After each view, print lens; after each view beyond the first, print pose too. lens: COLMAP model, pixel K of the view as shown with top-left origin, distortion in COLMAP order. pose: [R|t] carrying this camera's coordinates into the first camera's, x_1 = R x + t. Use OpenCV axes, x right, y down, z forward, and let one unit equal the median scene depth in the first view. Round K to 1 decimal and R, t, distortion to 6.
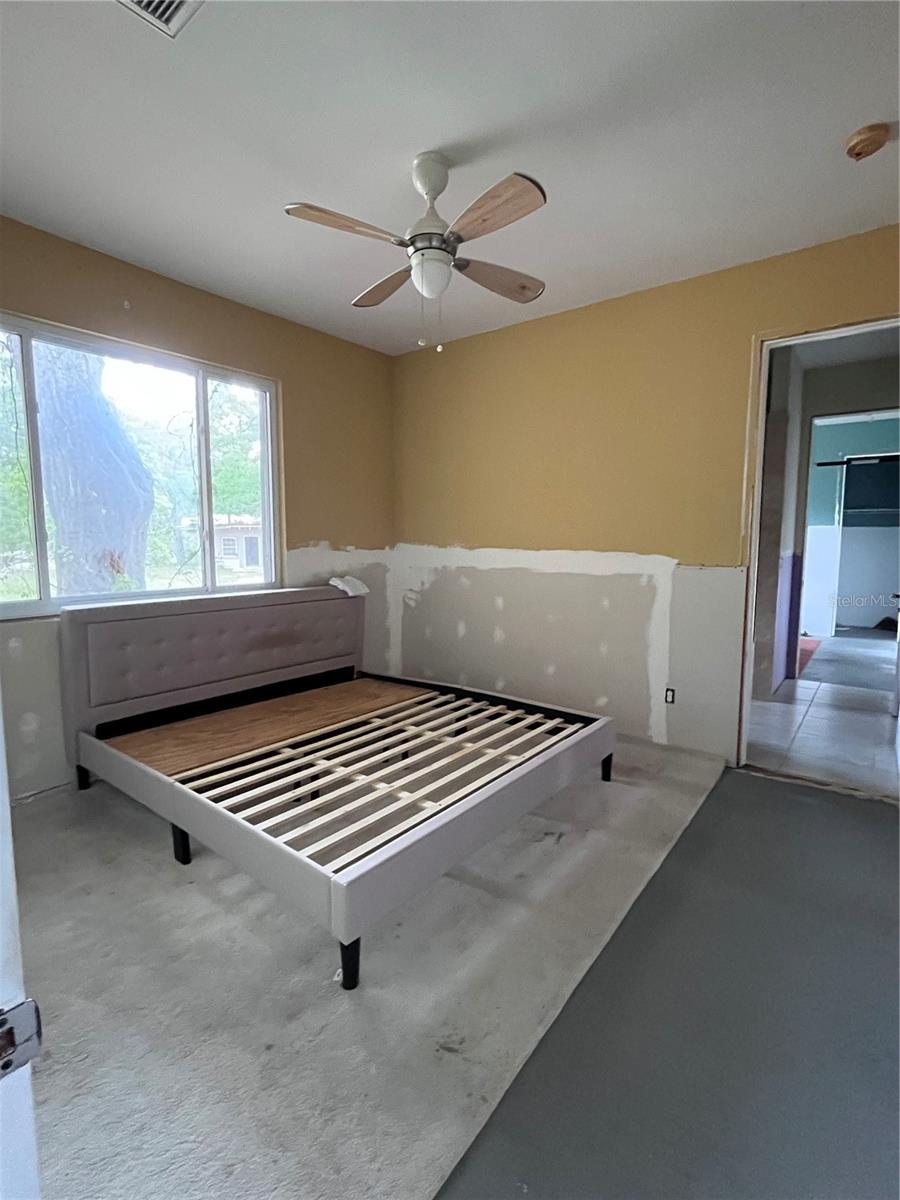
lens RADIAL K [[562.3, 0, 450.1], [0, 562.3, 597.7], [0, 0, 1]] dist [-0.000211, -0.003494]
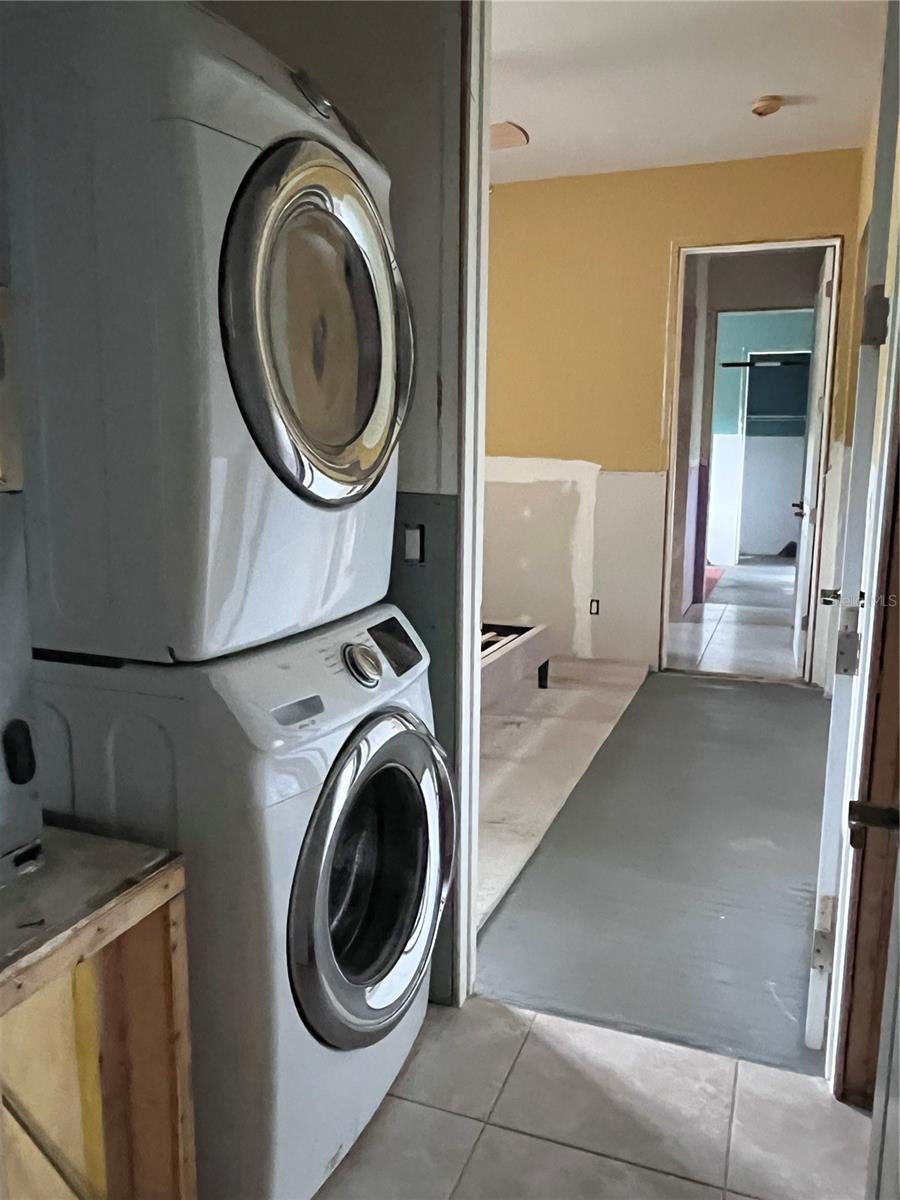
lens RADIAL K [[903.8, 0, 453.5], [0, 903.8, 598.2], [0, 0, 1]] dist [0.005155, -0.007136]
pose [[0.955443, -0.039694, 0.292496, -0.294589], [0.023758, 0.998043, 0.057837, 0.063824], [-0.294219, -0.048311, 0.954516, -0.411965]]
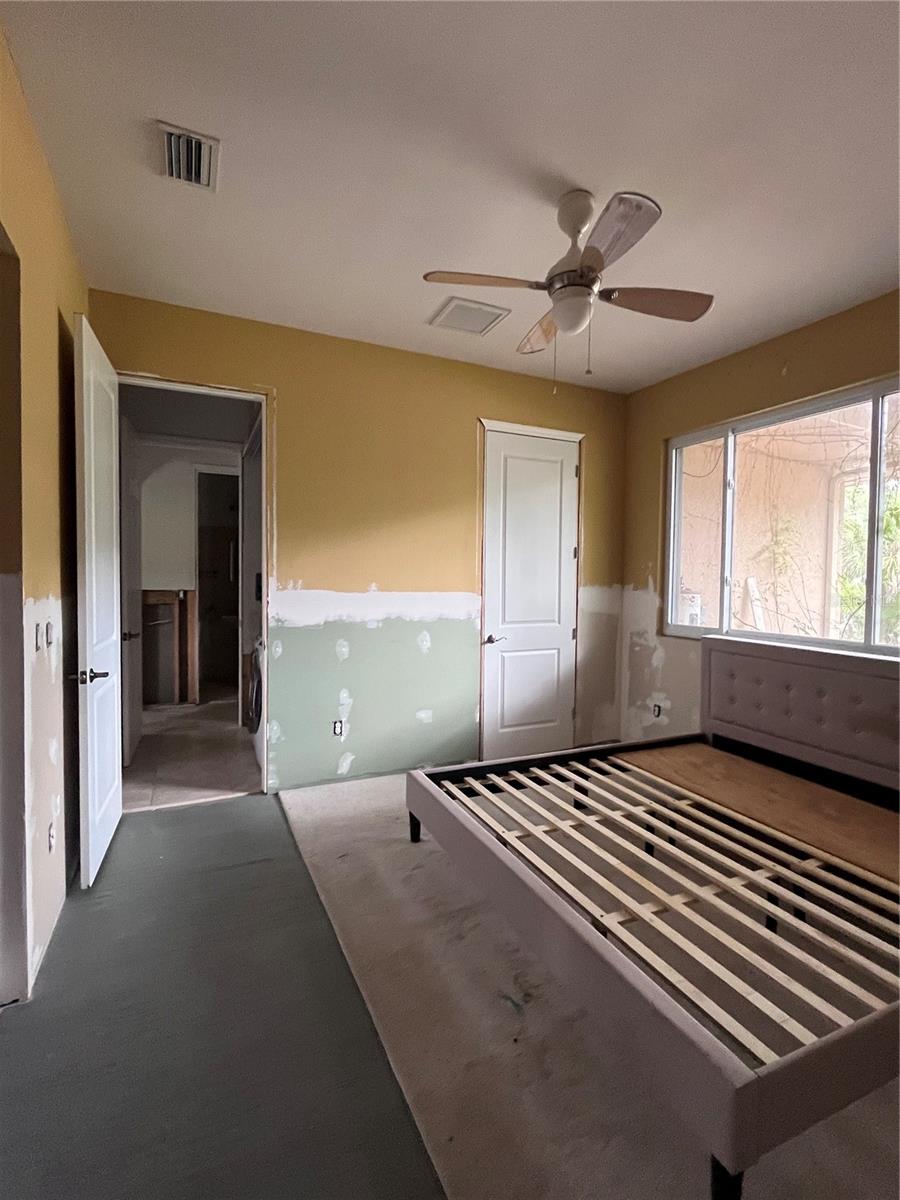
lens RADIAL K [[562.3, 0, 454.0], [0, 562.3, 600.4], [0, 0, 1]] dist [-0.000211, -0.003494]
pose [[-0.464395, 0.027824, -0.885191, 0.604878], [-0.106622, 0.990480, 0.087070, -0.092233], [0.879187, 0.134816, -0.457007, 0.856631]]
